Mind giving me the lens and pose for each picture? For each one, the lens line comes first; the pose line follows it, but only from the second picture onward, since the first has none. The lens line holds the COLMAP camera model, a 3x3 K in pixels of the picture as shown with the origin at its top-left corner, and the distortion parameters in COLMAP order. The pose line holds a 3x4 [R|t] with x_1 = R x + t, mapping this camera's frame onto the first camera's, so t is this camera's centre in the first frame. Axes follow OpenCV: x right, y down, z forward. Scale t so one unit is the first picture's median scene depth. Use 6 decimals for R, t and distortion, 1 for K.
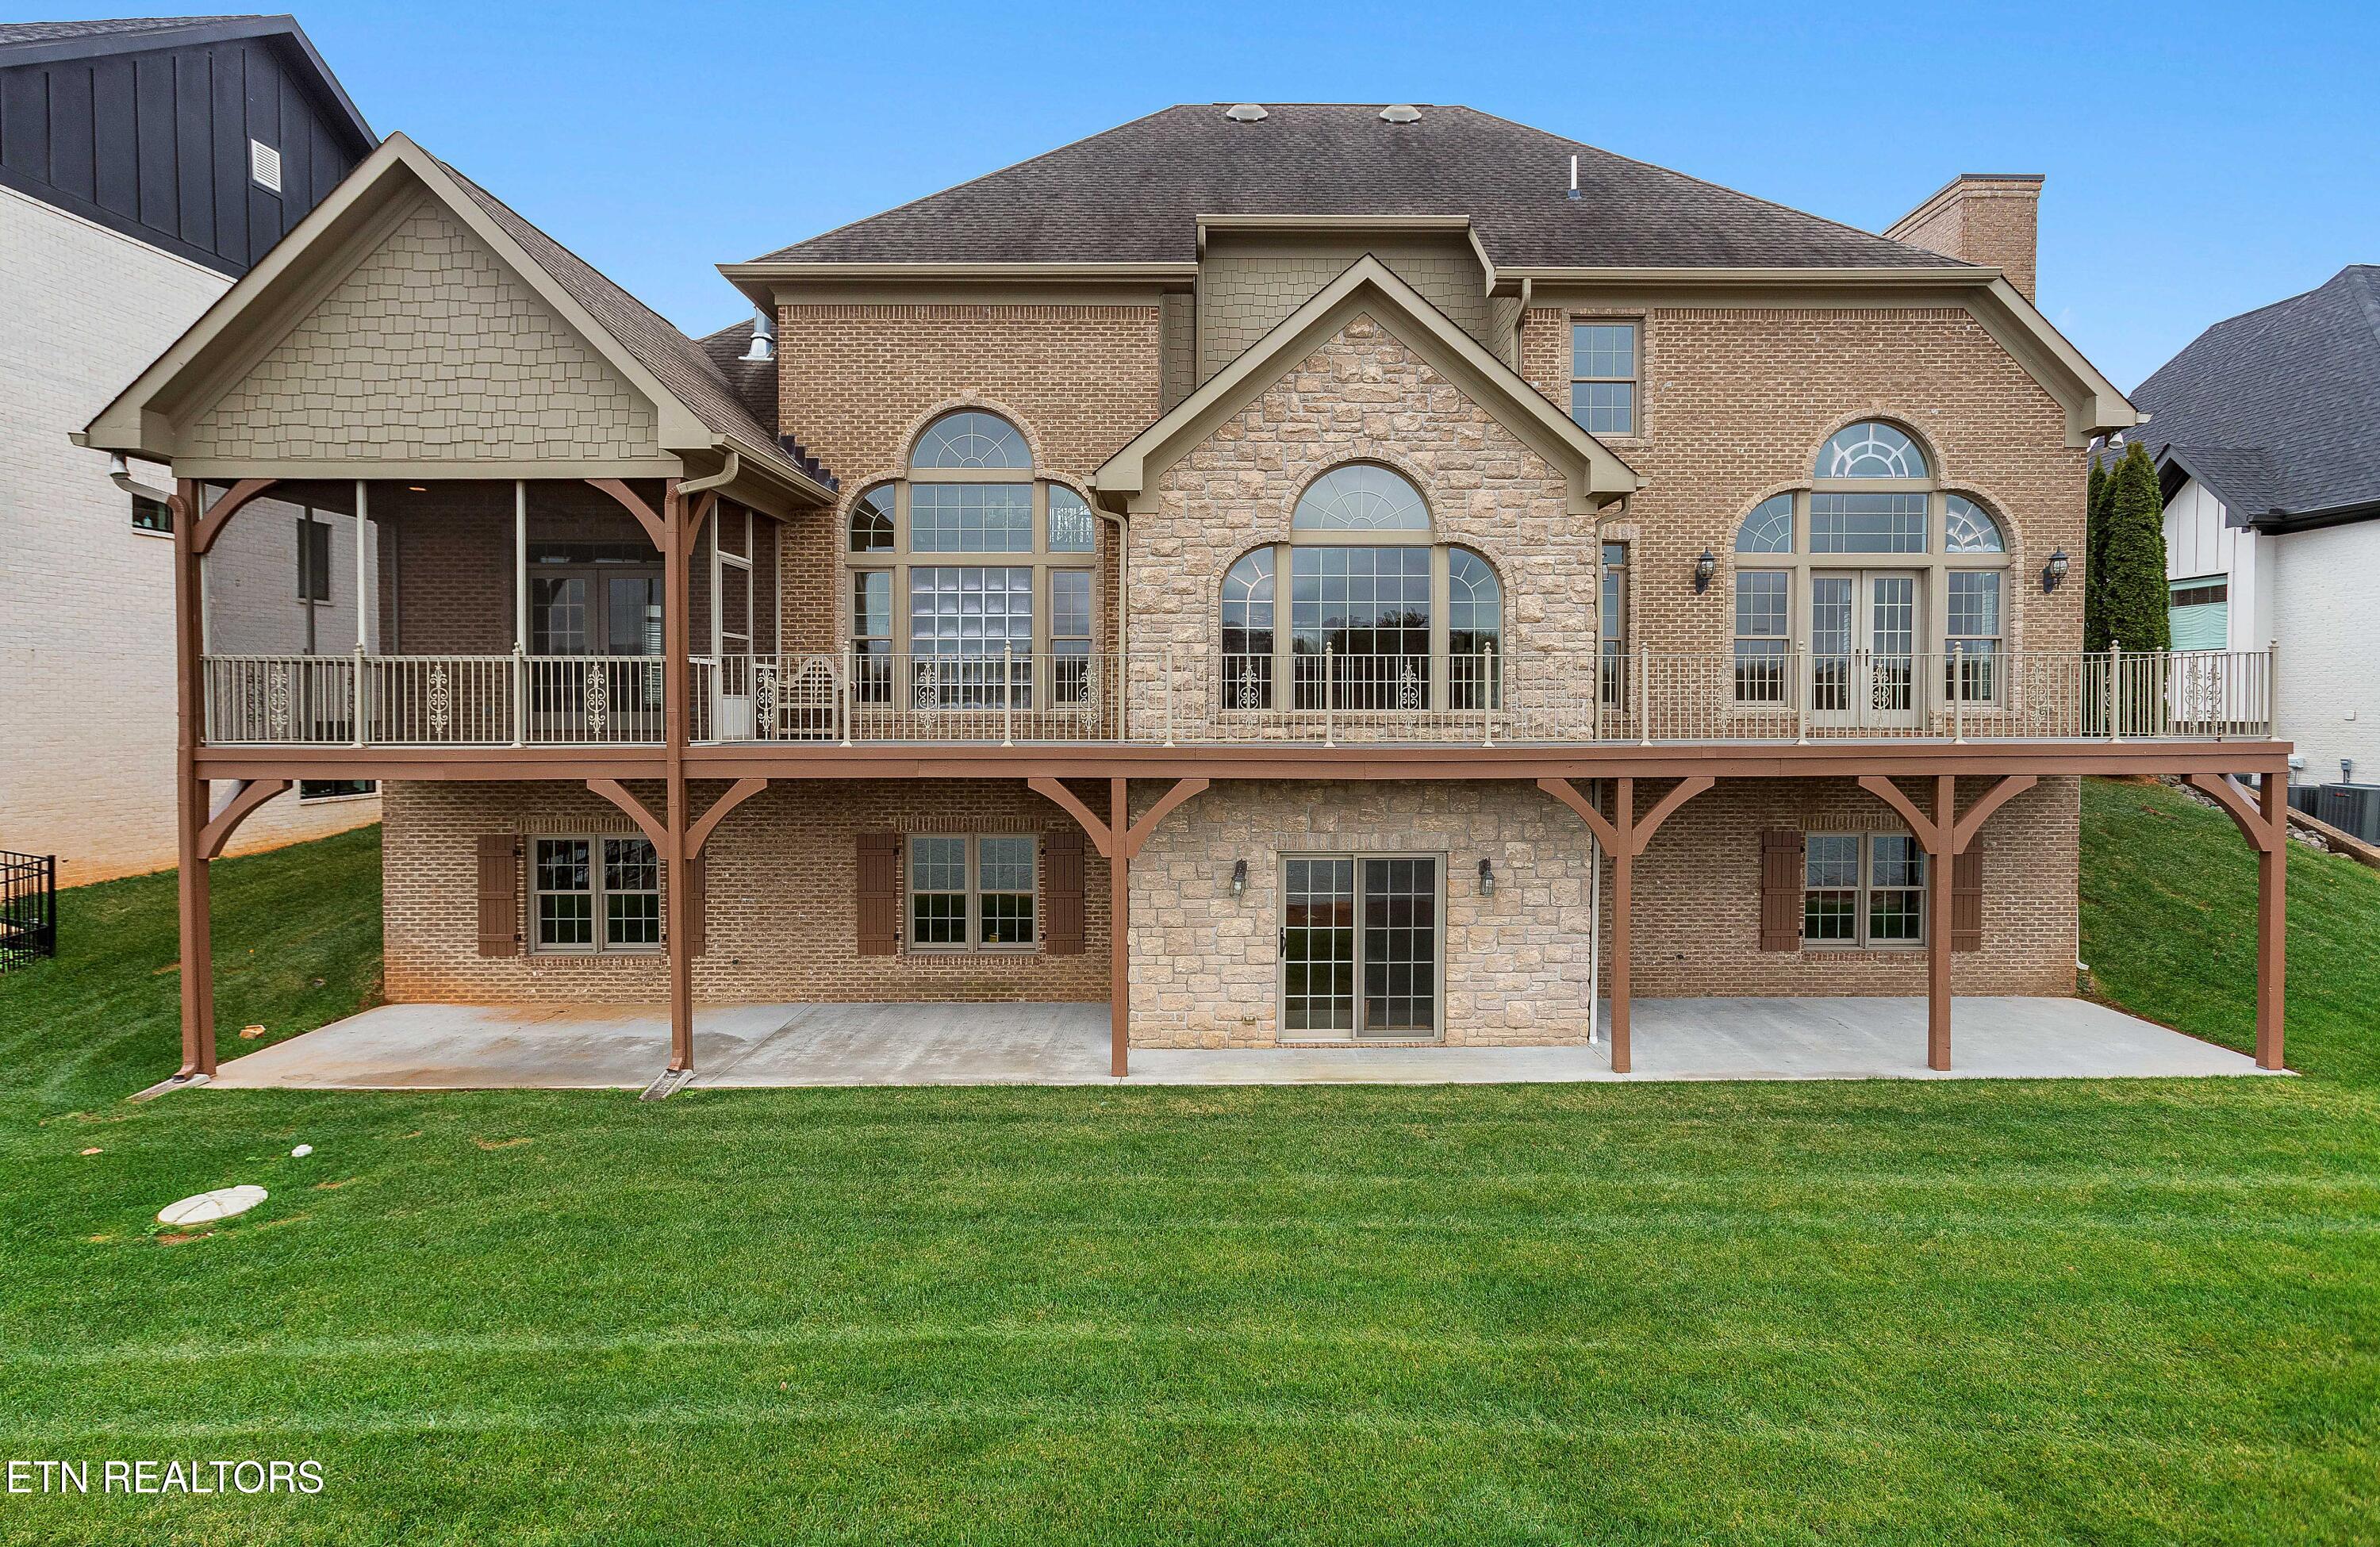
lens RADIAL K [[1346.4, 0, 1197.7], [0, 1346.4, 754.4], [0, 0, 1]] dist [-0.012514, 0.007242]
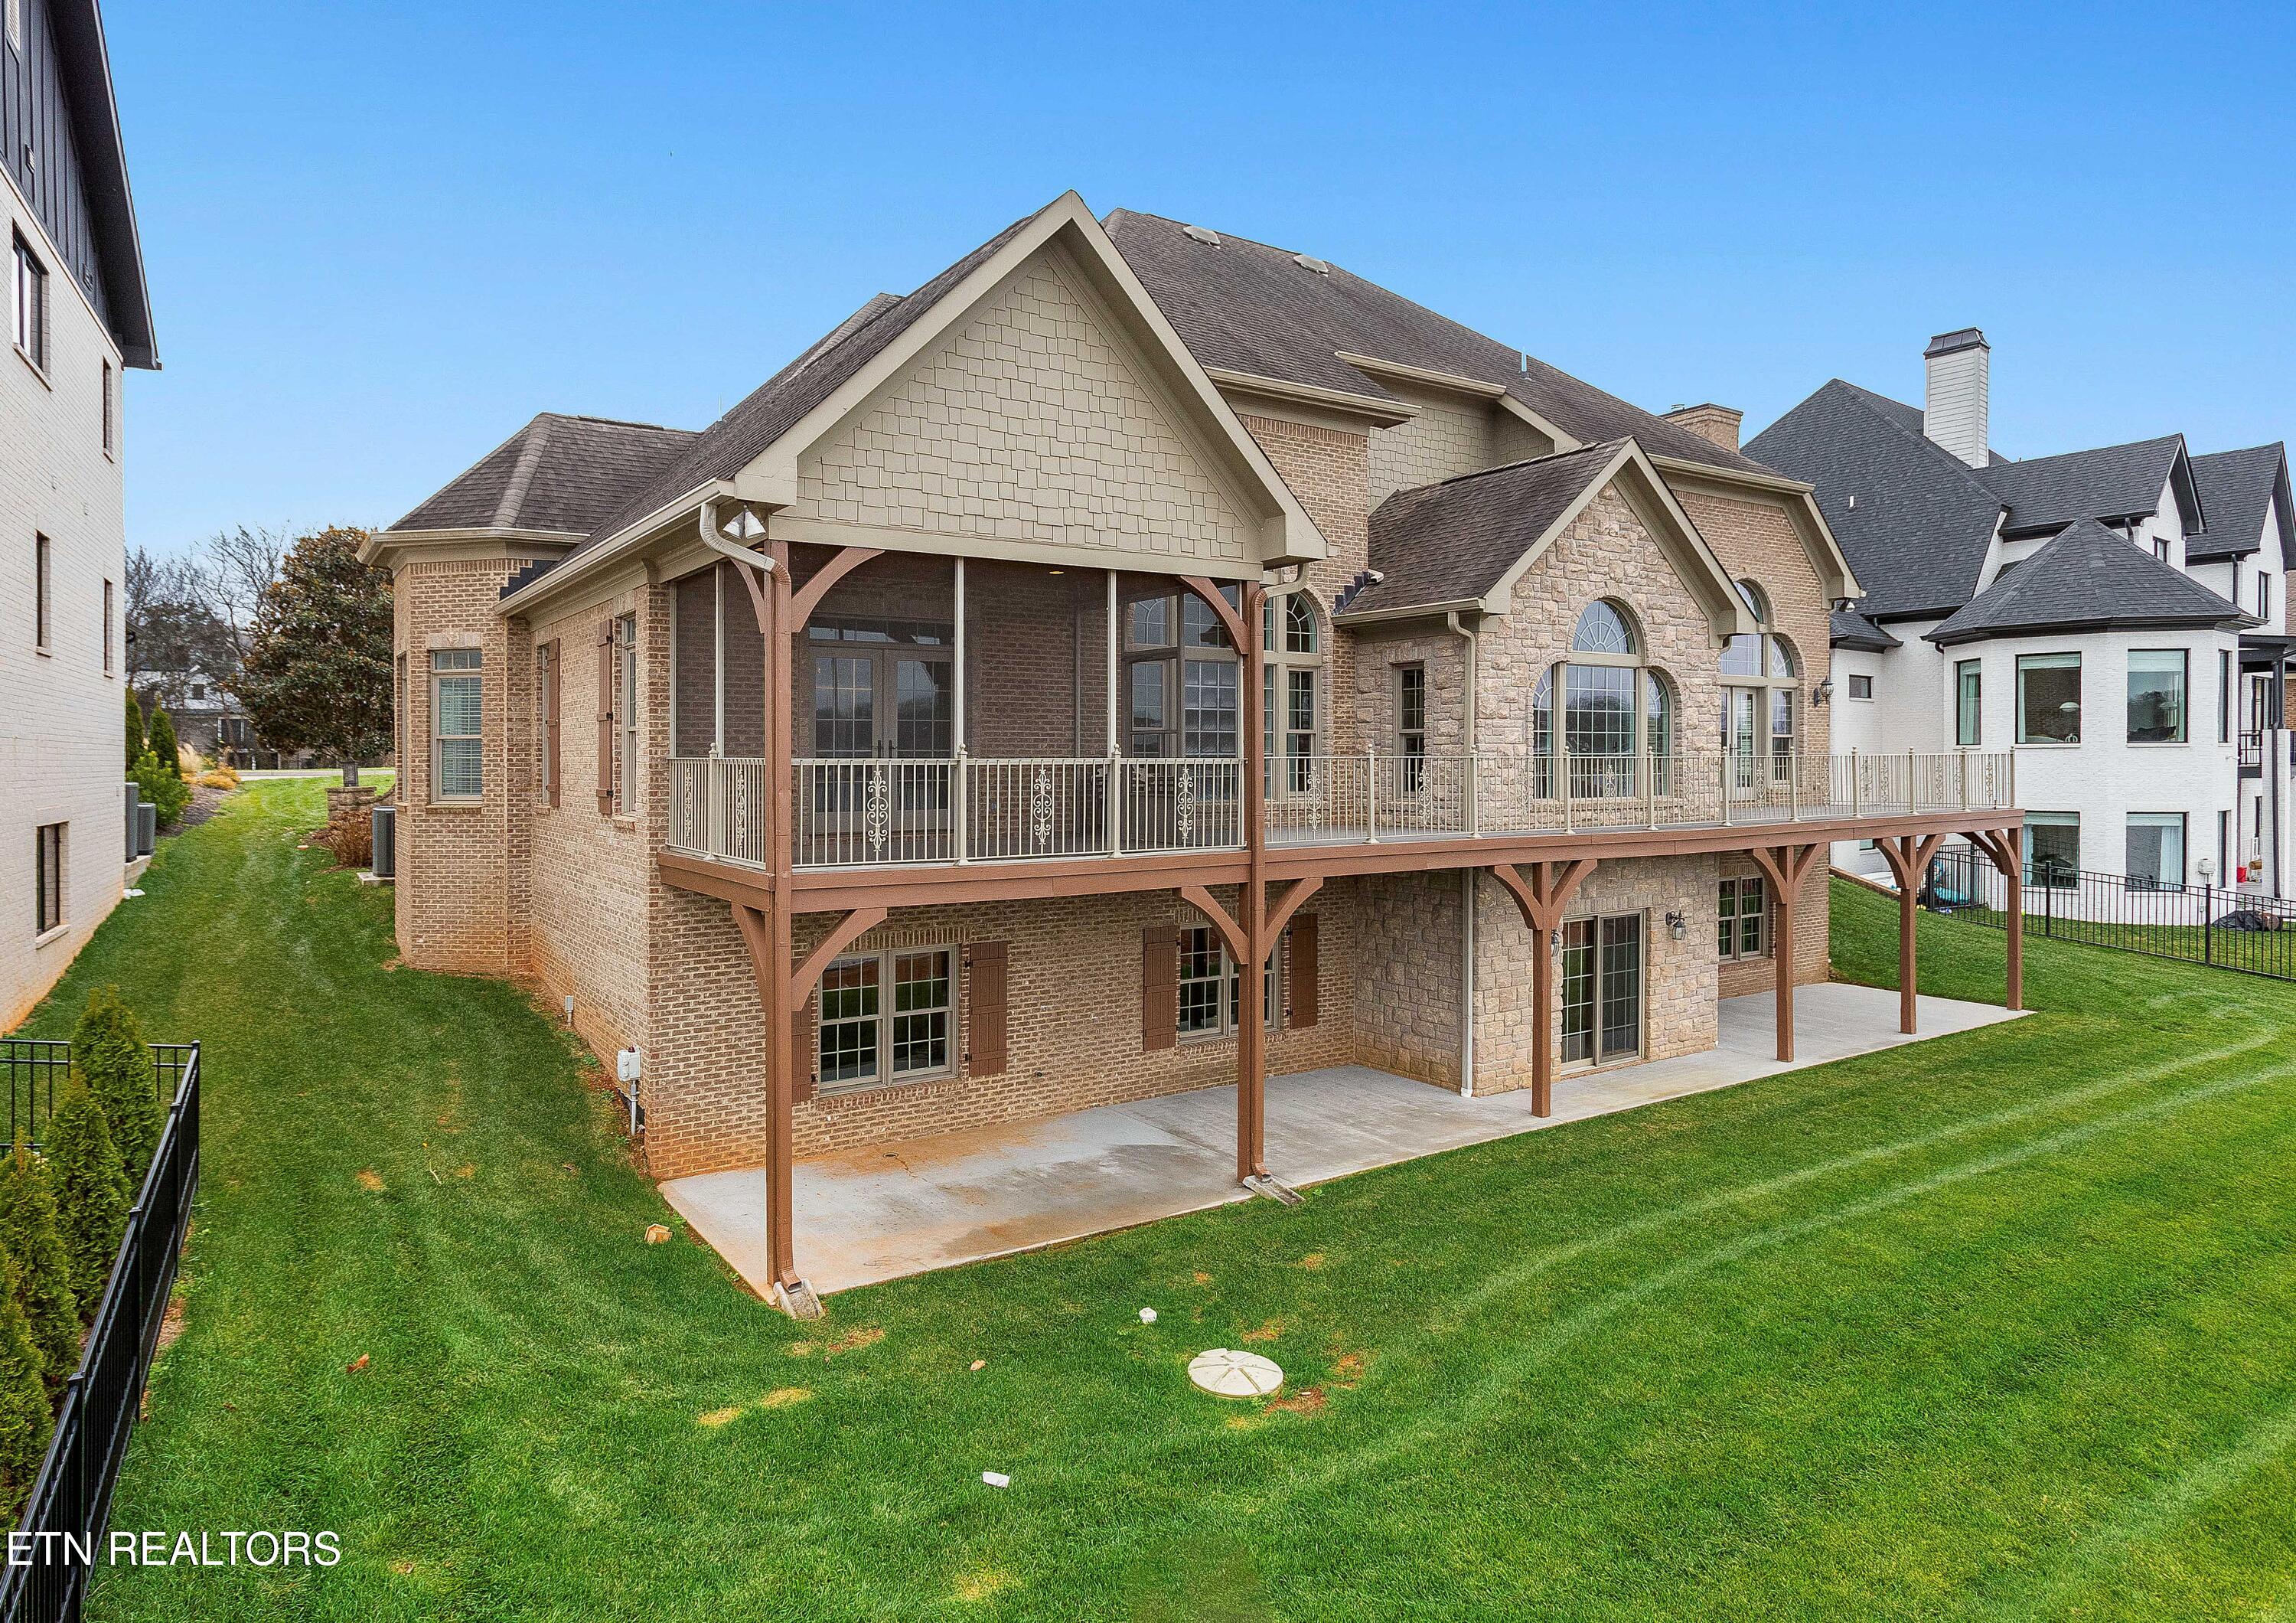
lens RADIAL K [[1387.6, 0, 1134.4], [0, 1387.6, 776.3], [0, 0, 1]] dist [-0.029780, 0.000600]
pose [[0.837806, -0.009193, 0.545890, -1.019881], [0.022445, 0.999593, -0.017614, -0.043729], [-0.545506, 0.027010, 0.837672, 0.185877]]
